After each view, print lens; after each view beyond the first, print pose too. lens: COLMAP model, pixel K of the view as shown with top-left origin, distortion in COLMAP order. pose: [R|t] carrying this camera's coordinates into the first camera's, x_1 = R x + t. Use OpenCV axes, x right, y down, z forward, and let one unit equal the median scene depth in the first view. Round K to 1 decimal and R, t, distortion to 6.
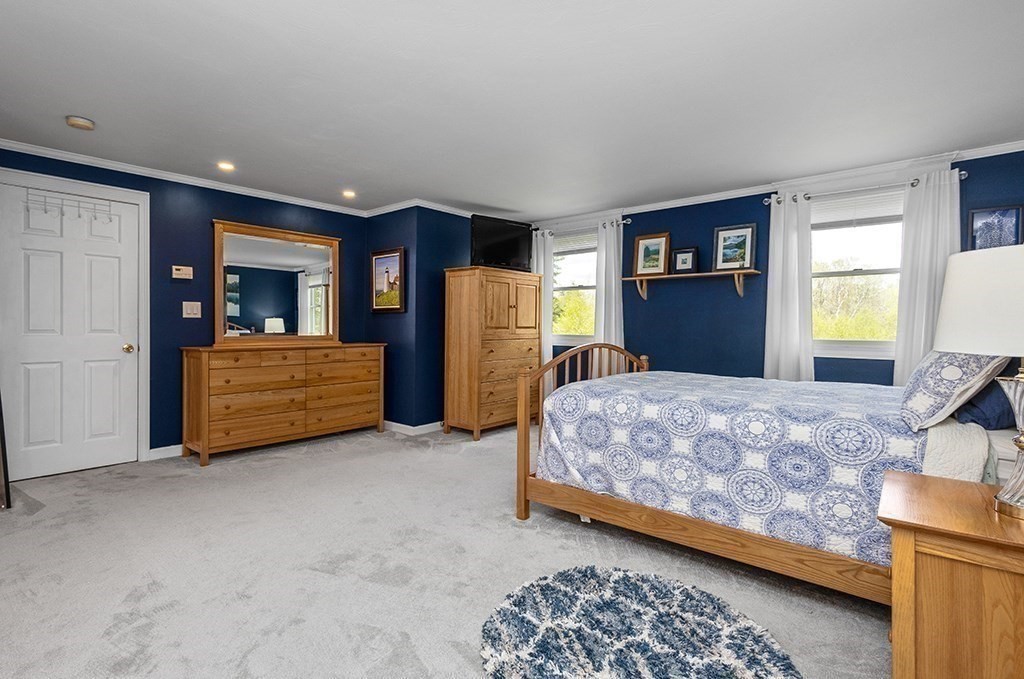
lens RADIAL K [[476.6, 0, 505.3], [0, 476.6, 335.8], [0, 0, 1]] dist [-0.000629, 0.000039]
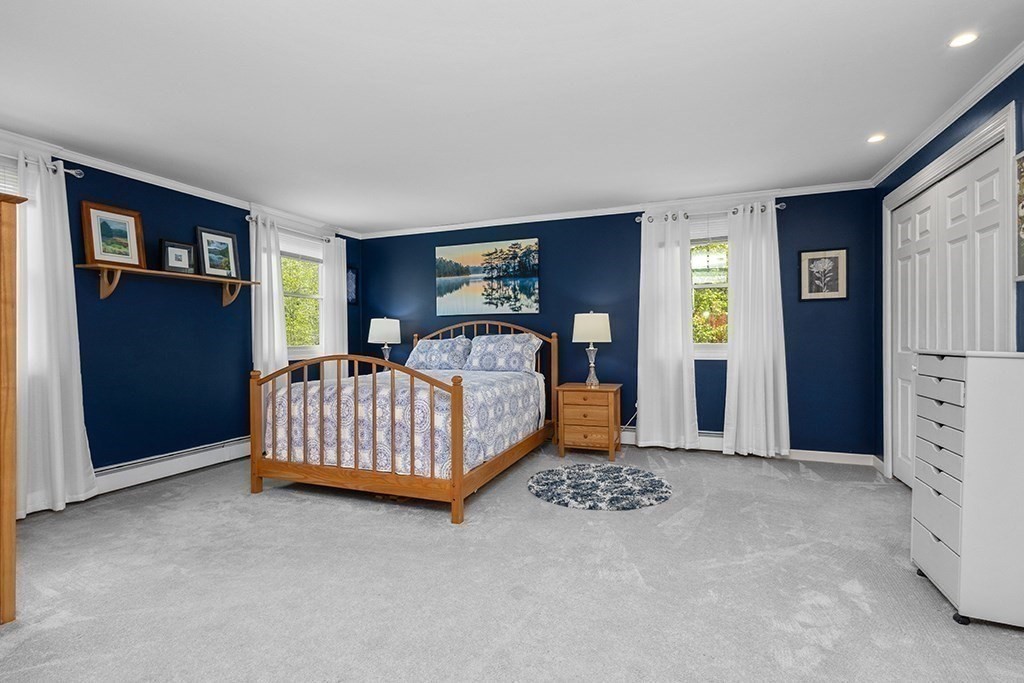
lens RADIAL K [[476.6, 0, 505.3], [0, 476.6, 337.8], [0, 0, 1]] dist [-0.000629, 0.000039]
pose [[-0.298317, -0.004664, 0.954456, -0.594897], [0.027445, 0.999533, 0.013462, -0.014476], [-0.954072, 0.030211, -0.298049, 0.733841]]
